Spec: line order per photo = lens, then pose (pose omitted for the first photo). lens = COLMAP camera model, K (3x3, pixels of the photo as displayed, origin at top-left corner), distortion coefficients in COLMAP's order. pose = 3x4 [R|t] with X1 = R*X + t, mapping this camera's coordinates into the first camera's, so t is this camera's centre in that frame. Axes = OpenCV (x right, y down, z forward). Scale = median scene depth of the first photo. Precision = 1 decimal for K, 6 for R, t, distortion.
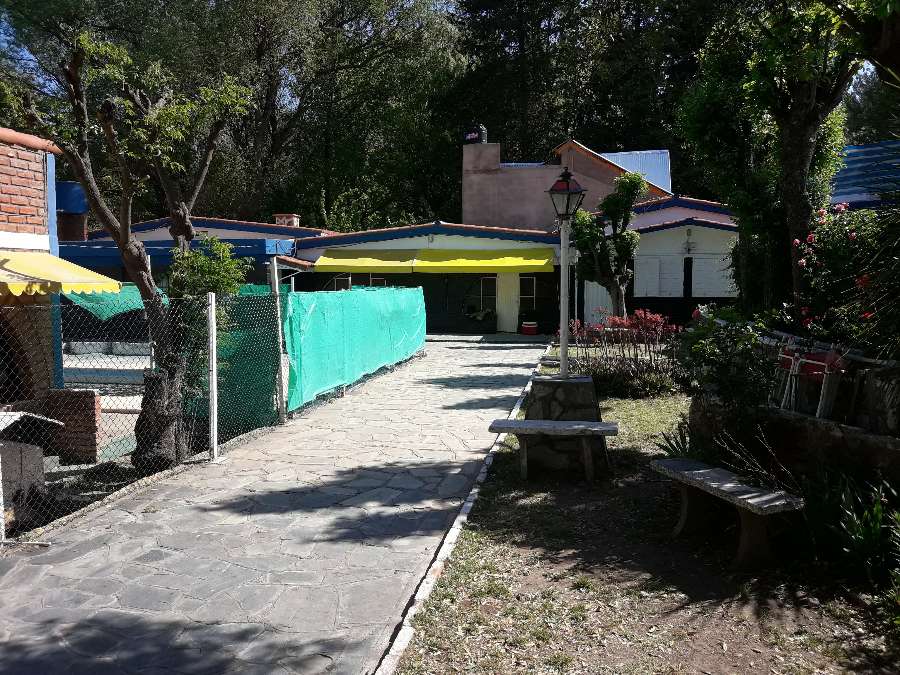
lens RADIAL K [[750.4, 0, 450.0], [0, 750.4, 337.5], [0, 0, 1]] dist [0.000675, 0.000659]
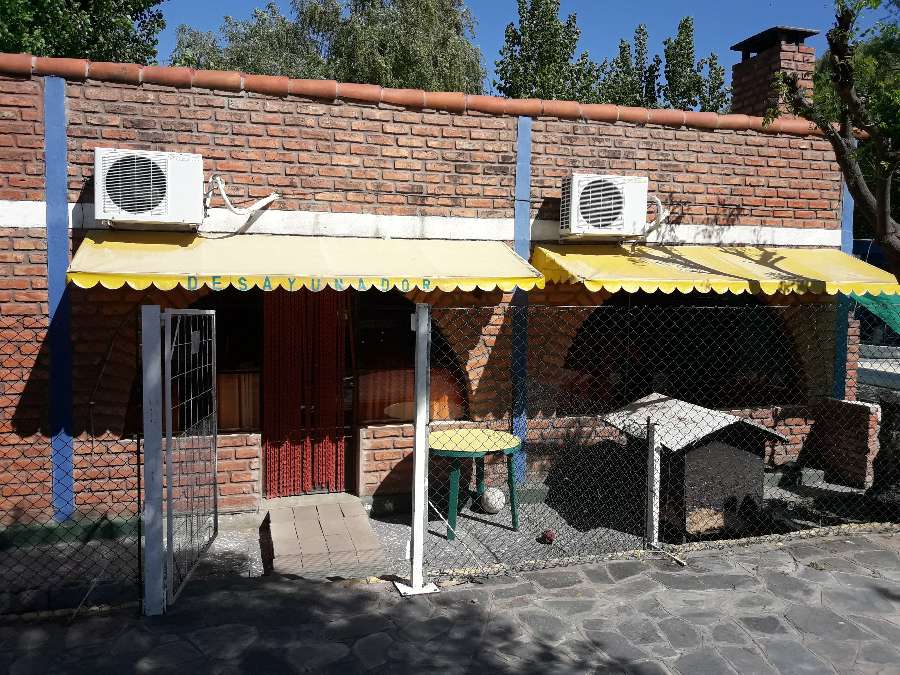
lens RADIAL K [[750.4, 0, 450.0], [0, 750.4, 337.5], [0, 0, 1]] dist [0.000675, 0.000659]
pose [[0.449247, 0.082272, -0.889611, 0.114279], [-0.083039, 0.995286, 0.050111, -0.020018], [0.889540, 0.051360, 0.453961, 0.267663]]
